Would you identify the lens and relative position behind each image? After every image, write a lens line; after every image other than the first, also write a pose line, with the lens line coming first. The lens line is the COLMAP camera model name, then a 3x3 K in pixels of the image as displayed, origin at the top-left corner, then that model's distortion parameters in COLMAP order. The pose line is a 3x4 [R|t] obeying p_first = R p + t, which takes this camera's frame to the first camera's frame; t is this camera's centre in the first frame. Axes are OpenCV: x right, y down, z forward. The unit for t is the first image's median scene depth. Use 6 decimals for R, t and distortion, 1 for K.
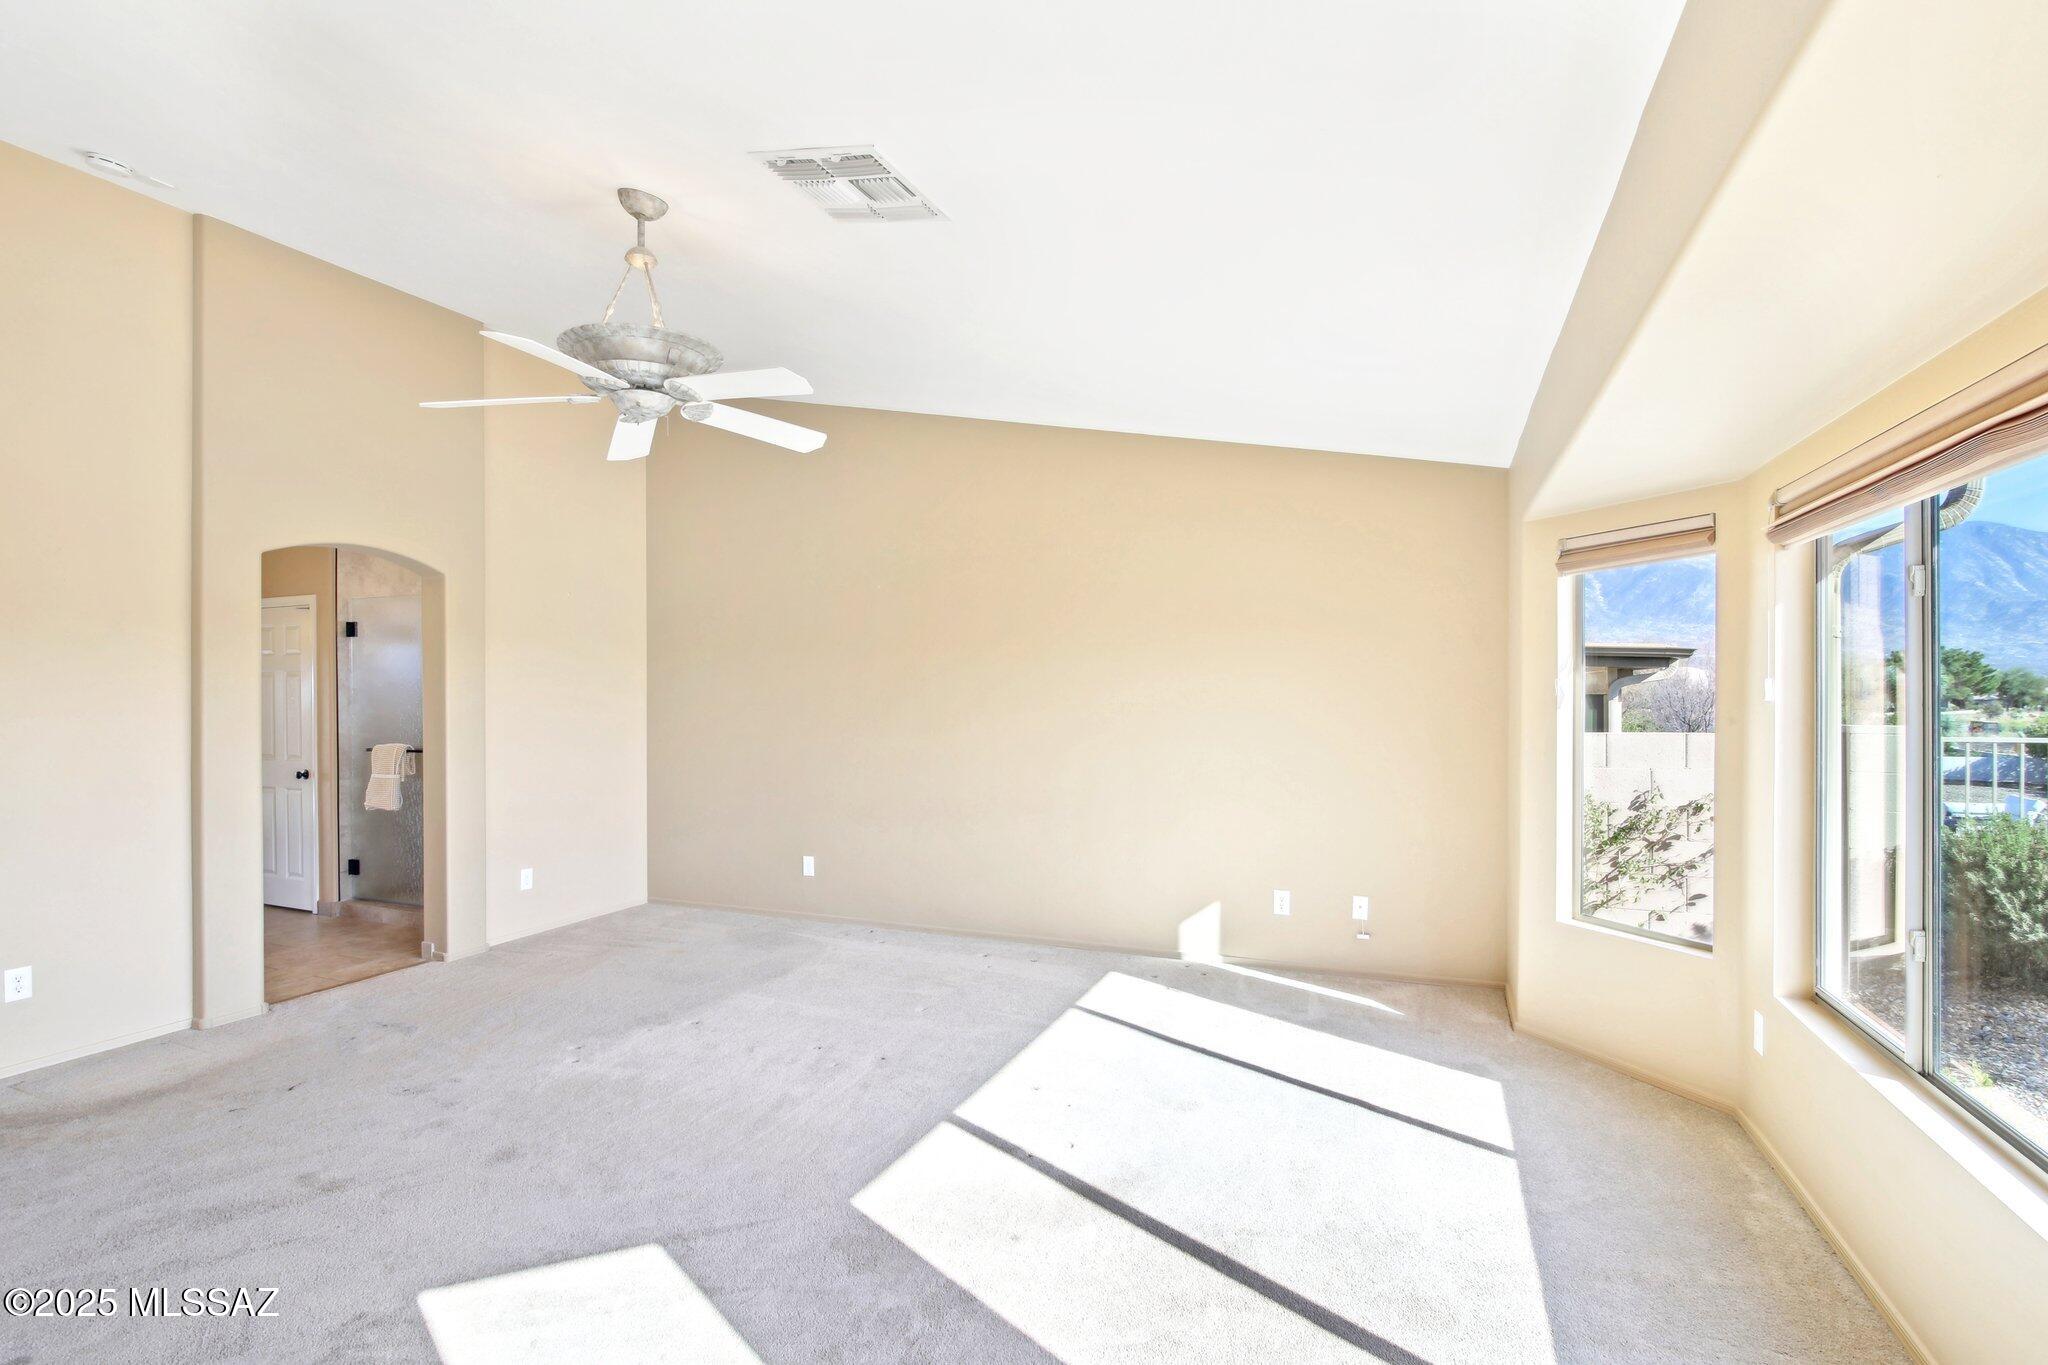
lens RADIAL K [[949.0, 0, 1021.0], [0, 949.0, 693.6], [0, 0, 1]] dist [-0.011456, 0.000308]
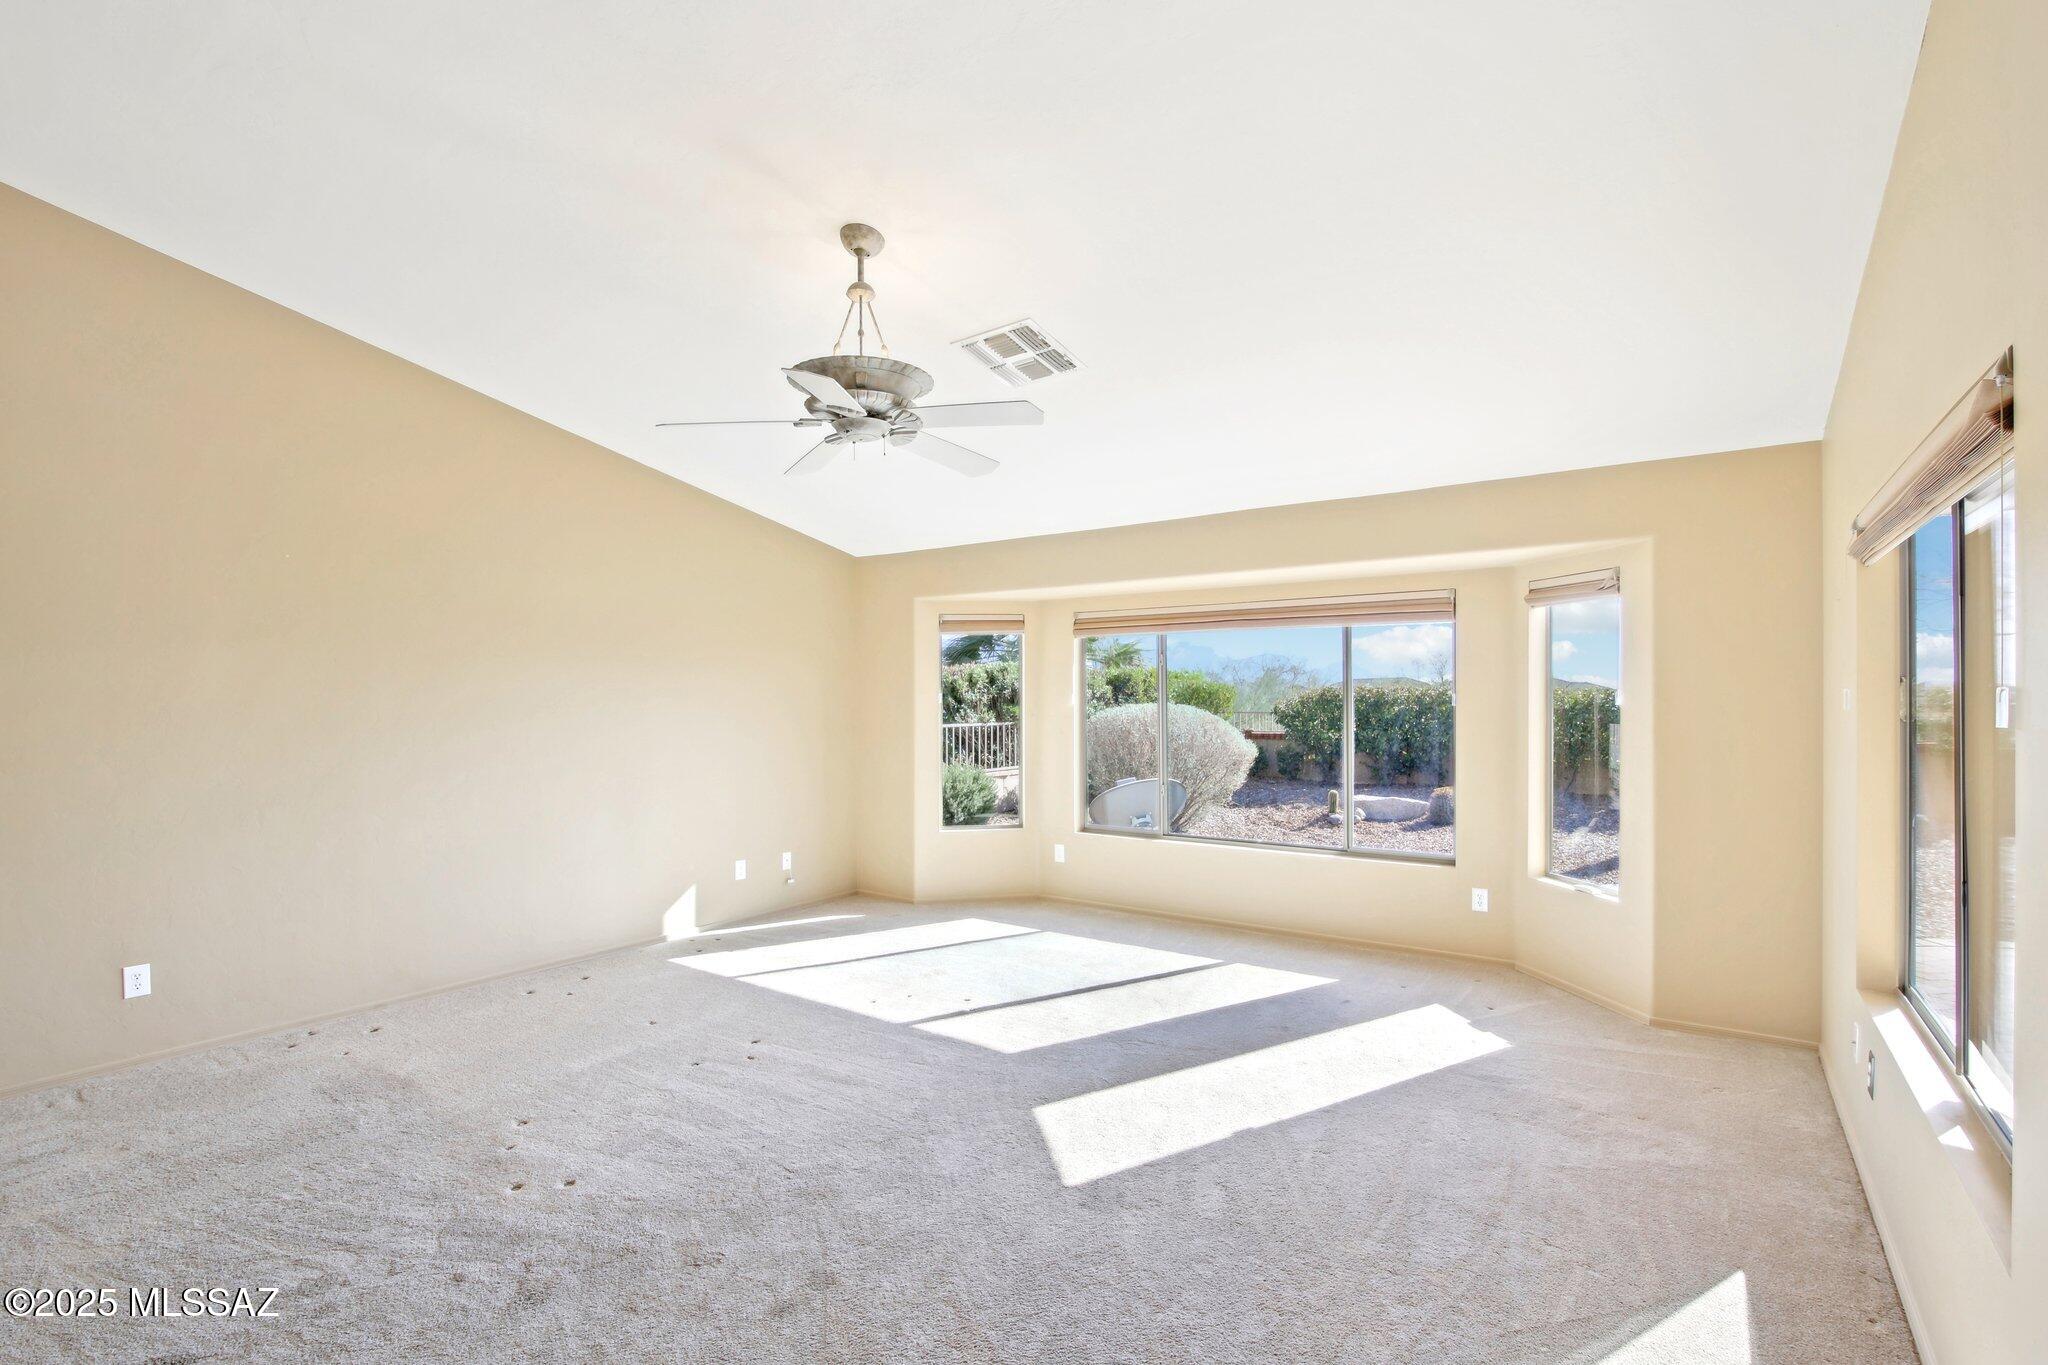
lens RADIAL K [[949.0, 0, 1021.0], [0, 949.0, 684.8], [0, 0, 1]] dist [-0.011456, 0.000308]
pose [[0.223367, 0.017264, 0.974582, -0.894745], [0.006321, 0.999796, -0.019159, 0.002247], [-0.974714, 0.010440, 0.223212, 0.369278]]
